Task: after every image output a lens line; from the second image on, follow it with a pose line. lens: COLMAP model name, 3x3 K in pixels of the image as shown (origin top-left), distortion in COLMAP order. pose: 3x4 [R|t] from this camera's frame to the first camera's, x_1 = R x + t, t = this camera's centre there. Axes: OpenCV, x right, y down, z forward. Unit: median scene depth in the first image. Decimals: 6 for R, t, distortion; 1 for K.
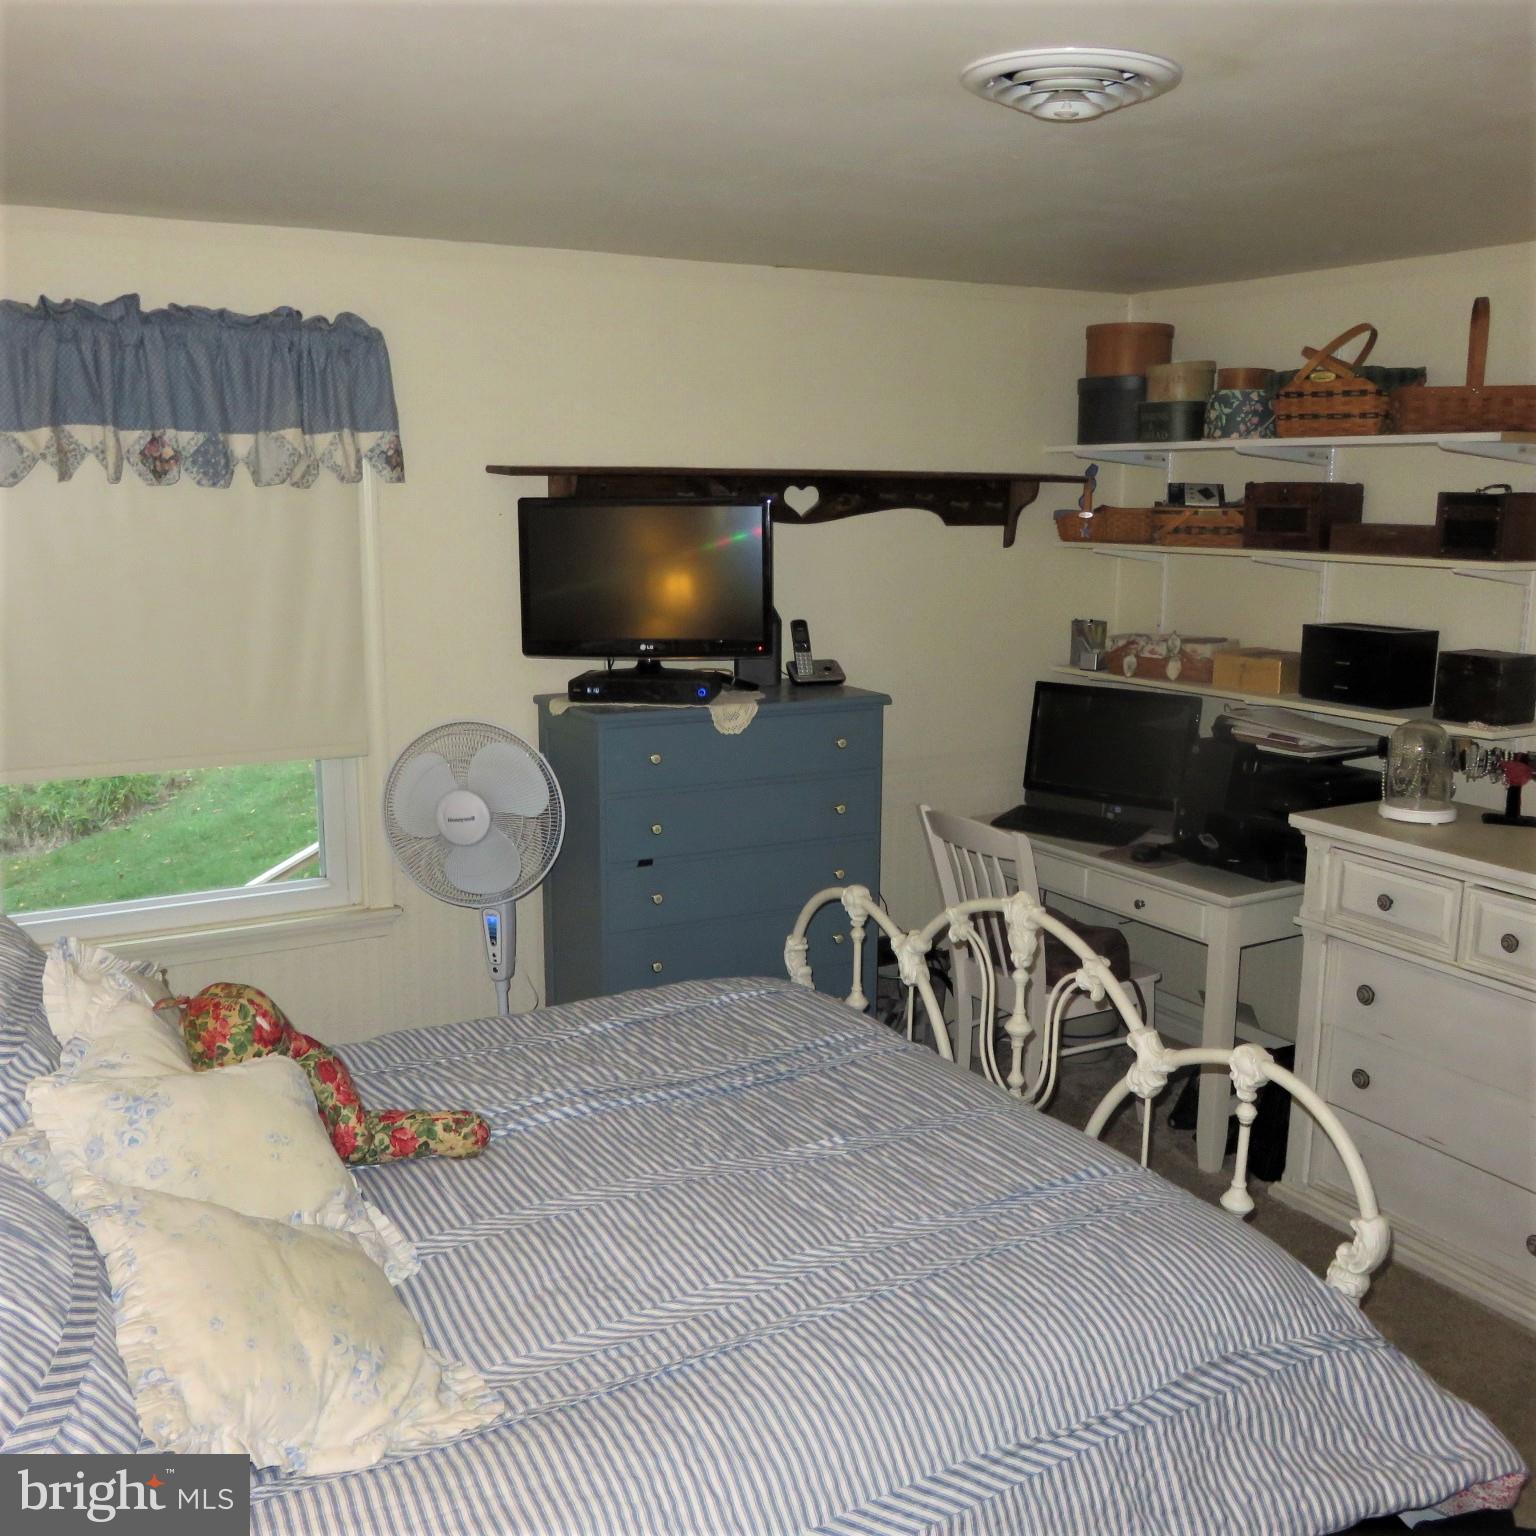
lens RADIAL K [[1491.5, 0, 768.0], [0, 1491.5, 768.0], [0, 0, 1]] dist [-0.003608, -0.007095]
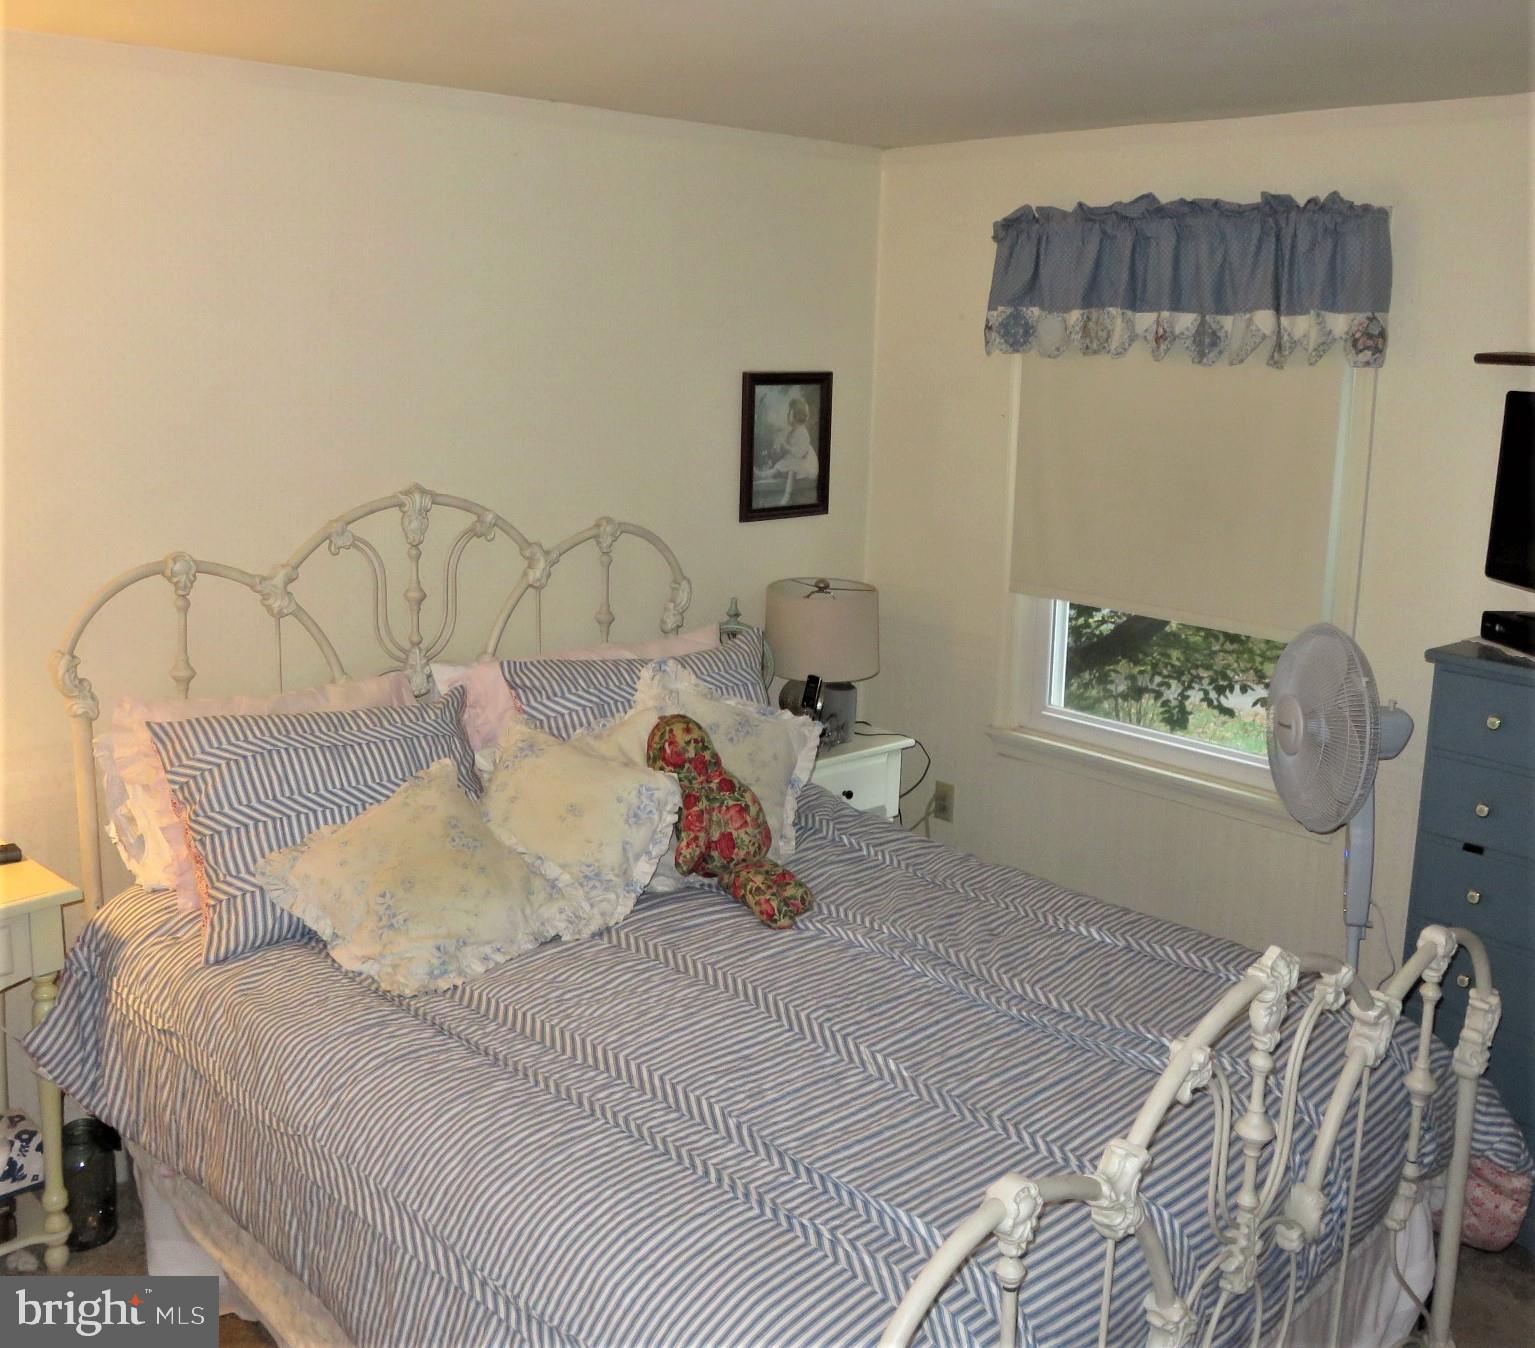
lens RADIAL K [[1470.1, 0, 767.5], [0, 1470.1, 674.0], [0, 0, 1]] dist [-0.045721, -0.008757]
pose [[0.258038, 0.225190, -0.939524, 0.582953], [-0.207881, 0.962620, 0.173632, -0.091737], [0.943505, 0.150506, 0.295205, 0.424361]]
